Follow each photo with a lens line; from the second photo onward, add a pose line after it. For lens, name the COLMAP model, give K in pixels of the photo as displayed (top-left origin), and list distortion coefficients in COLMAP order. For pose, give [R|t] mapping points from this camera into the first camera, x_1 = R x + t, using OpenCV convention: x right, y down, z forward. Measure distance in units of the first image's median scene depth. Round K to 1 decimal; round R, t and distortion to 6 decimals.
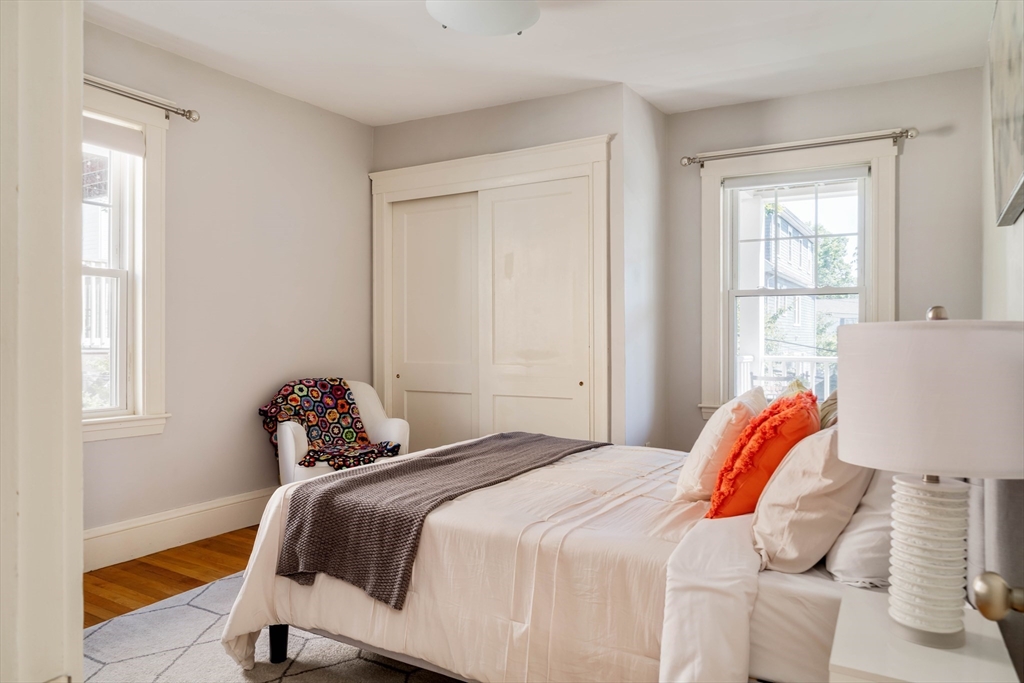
lens RADIAL K [[684.7, 0, 510.1], [0, 684.7, 343.0], [0, 0, 1]] dist [-0.000421, 0.000673]
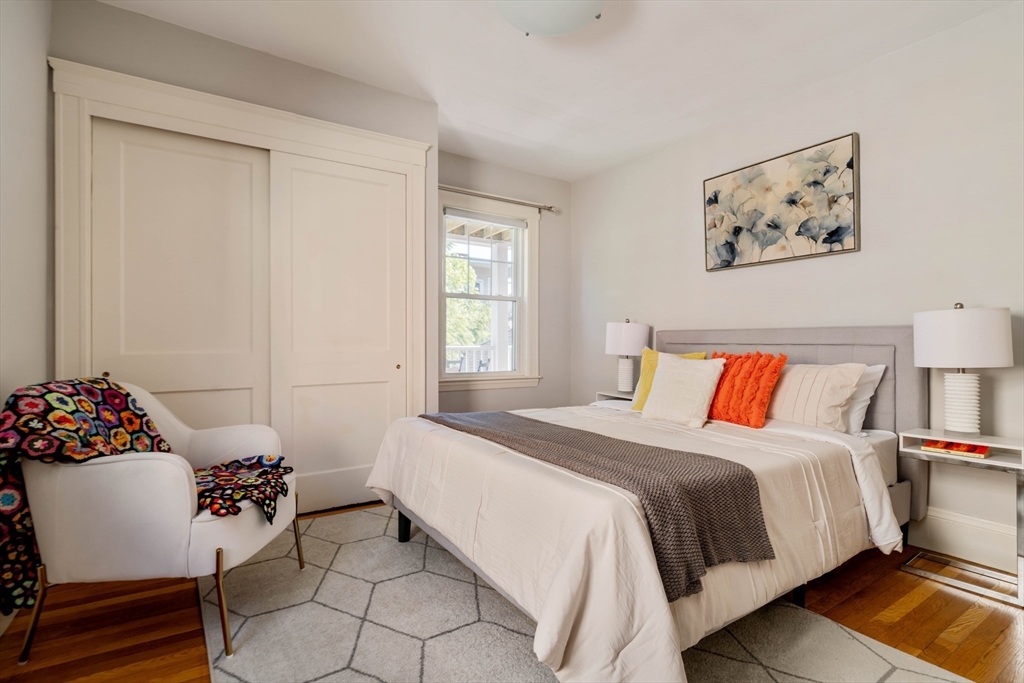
lens RADIAL K [[486.7, 0, 511.1], [0, 486.7, 343.1], [0, 0, 1]] dist [-0.000446, 0.000028]
pose [[0.443283, -0.002350, 0.896379, -0.516940], [0.008824, 0.999960, -0.001743, 0.025990], [-0.896338, 0.008682, 0.443285, 0.519265]]
